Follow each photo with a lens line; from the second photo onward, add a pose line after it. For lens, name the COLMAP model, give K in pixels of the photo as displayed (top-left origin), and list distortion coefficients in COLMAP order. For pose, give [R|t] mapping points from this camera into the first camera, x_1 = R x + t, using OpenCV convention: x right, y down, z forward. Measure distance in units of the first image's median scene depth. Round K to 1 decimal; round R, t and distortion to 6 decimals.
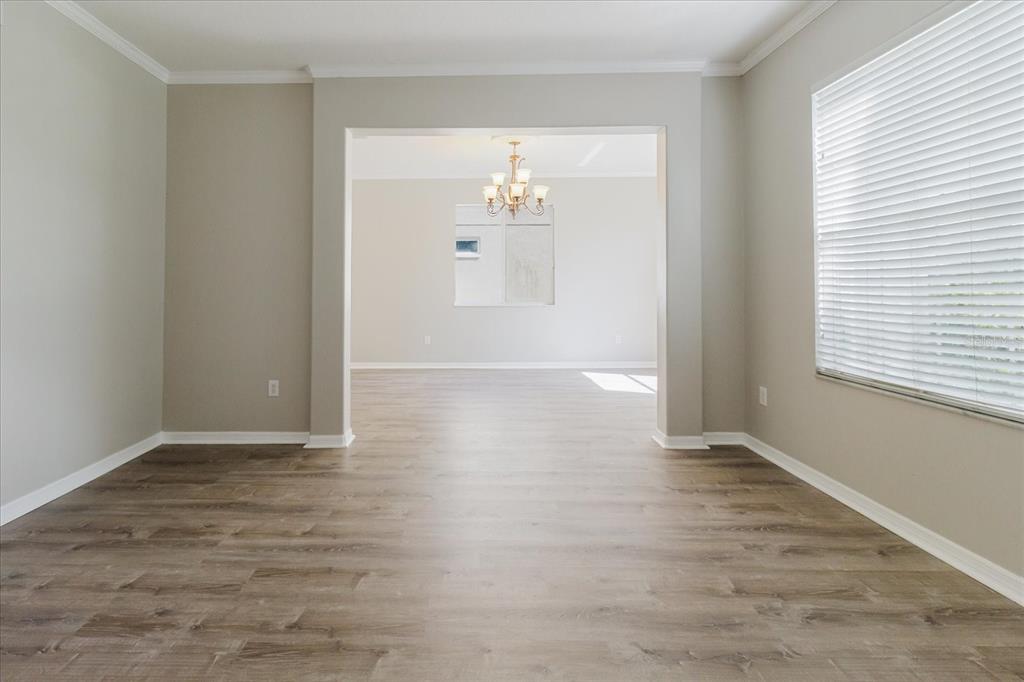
lens RADIAL K [[514.5, 0, 544.0], [0, 514.5, 288.3], [0, 0, 1]] dist [0.001778, -0.000061]
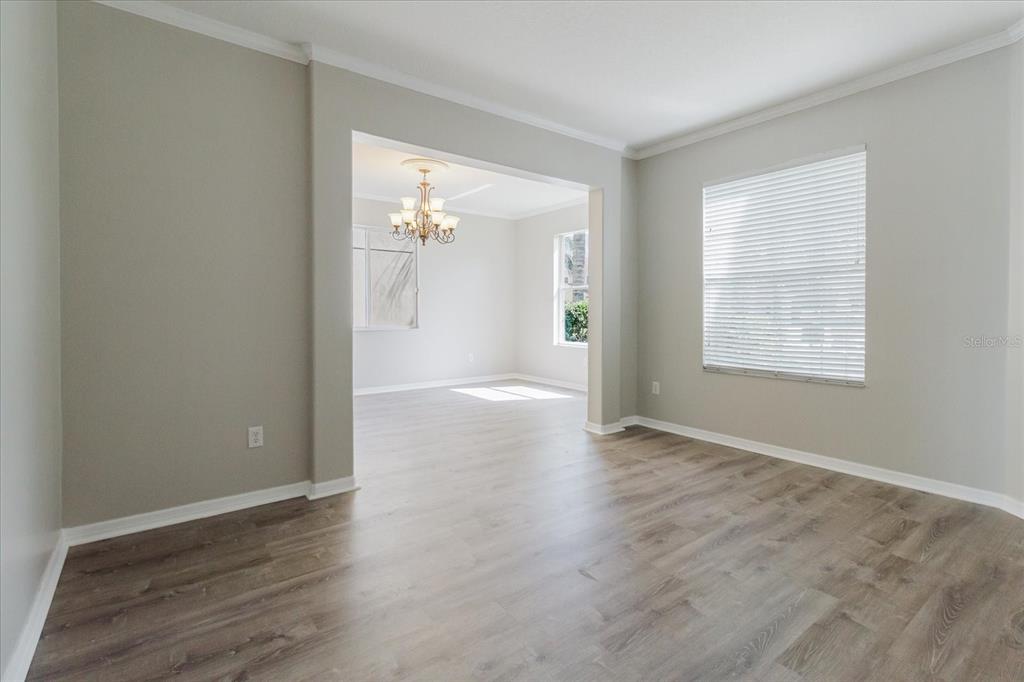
lens RADIAL K [[481.9, 0, 509.9], [0, 481.9, 325.3], [0, 0, 1]] dist [0.000215, 0.000051]
pose [[0.785599, -0.011072, 0.618637, -0.834258], [-0.005364, 0.999680, 0.024705, 0.001347], [-0.618712, -0.022727, 0.785289, 0.214752]]
